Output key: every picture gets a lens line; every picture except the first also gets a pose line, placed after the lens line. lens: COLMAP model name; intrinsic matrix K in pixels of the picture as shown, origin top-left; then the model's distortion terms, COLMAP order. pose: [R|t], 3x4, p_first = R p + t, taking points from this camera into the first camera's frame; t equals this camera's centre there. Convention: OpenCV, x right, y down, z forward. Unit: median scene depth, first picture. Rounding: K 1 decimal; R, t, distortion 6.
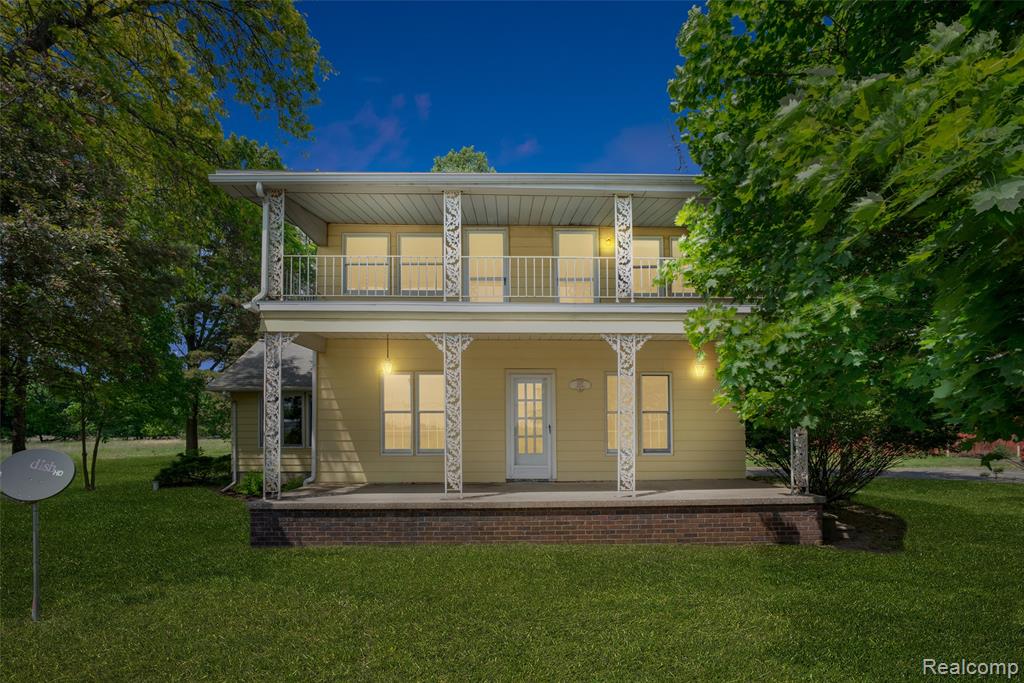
lens RADIAL K [[1341.2, 0, 512.0], [0, 1341.2, 341.5], [0, 0, 1]] dist [-0.126187, -0.007300]
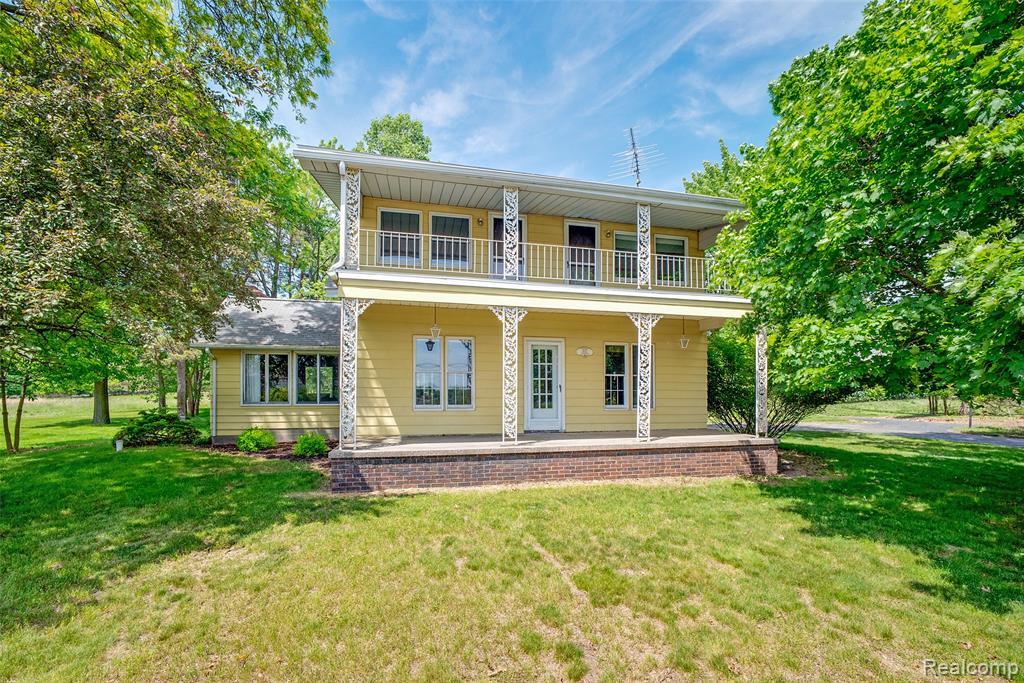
lens RADIAL K [[1341.2, 0, 512.0], [0, 1341.2, 341.5], [0, 0, 1]] dist [-0.126187, -0.007300]
pose [[0.844898, 0.025821, 0.534303, -0.681547], [-0.043771, 0.998822, 0.020945, -0.000207], [-0.533133, -0.041083, 0.845033, -0.009548]]
